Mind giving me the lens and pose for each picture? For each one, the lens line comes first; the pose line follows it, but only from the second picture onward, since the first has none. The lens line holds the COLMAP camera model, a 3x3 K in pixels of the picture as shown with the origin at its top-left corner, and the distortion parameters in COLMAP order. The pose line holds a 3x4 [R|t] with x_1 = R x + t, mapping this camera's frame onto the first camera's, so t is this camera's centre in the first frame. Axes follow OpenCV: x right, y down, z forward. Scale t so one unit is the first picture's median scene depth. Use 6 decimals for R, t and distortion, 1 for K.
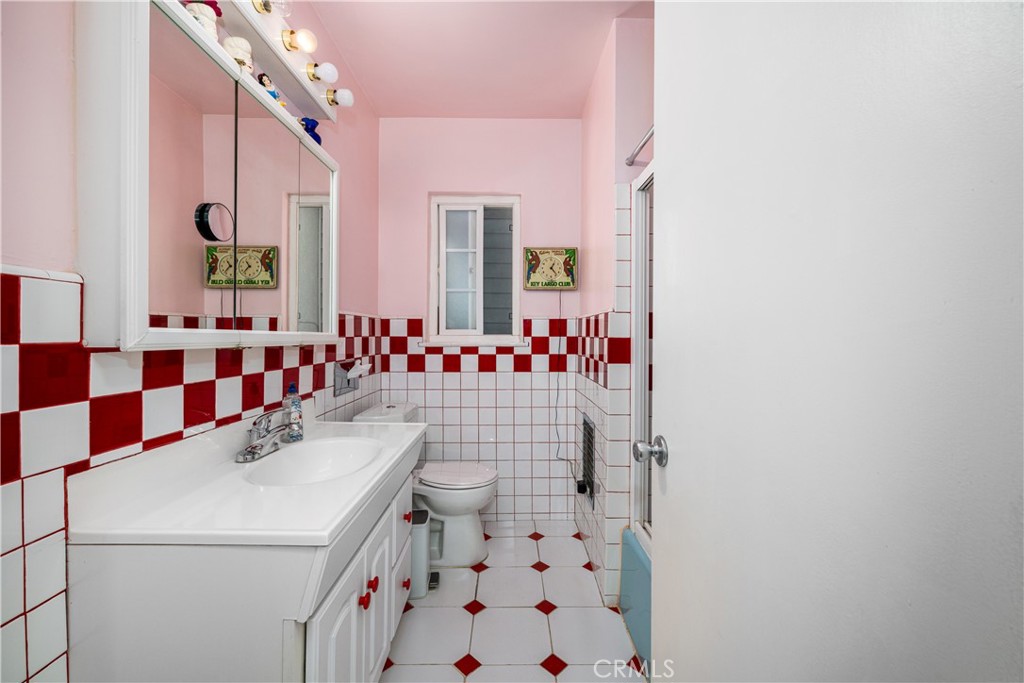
lens RADIAL K [[409.0, 0, 512.2], [0, 409.0, 337.8], [0, 0, 1]] dist [-0.008855, 0.000032]
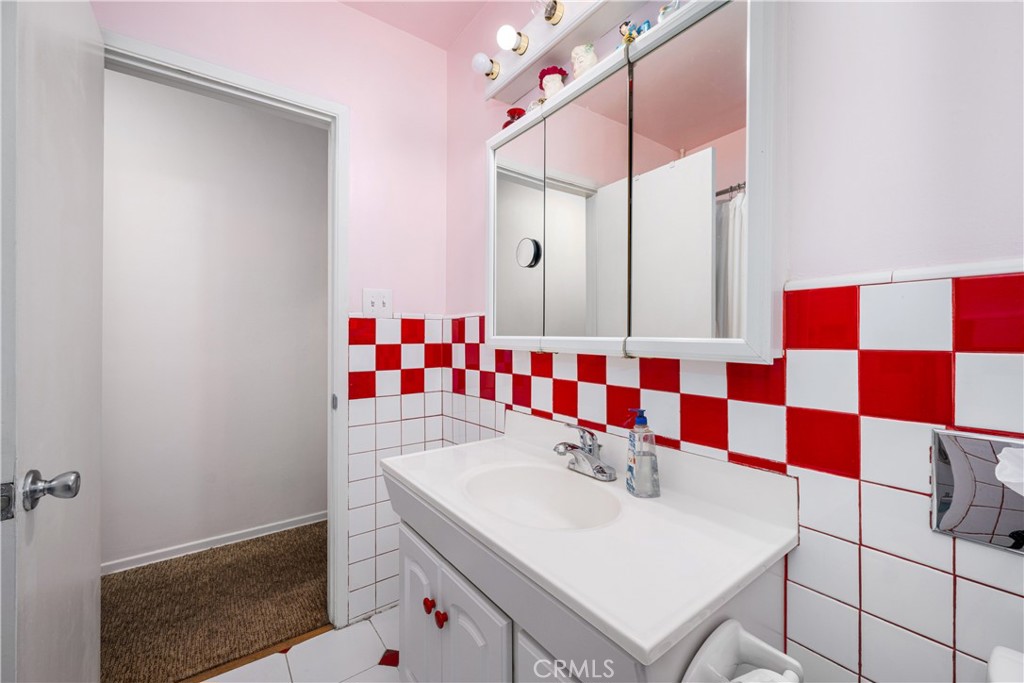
lens RADIAL K [[409.0, 0, 572.7], [0, 409.0, 339.6], [0, 0, 1]] dist [-0.008855, 0.000032]
pose [[-0.753975, -0.000669, -0.656903, 0.008540], [-0.005757, 0.999968, 0.005588, -0.018111], [0.656878, 0.007995, -0.753954, 1.993443]]
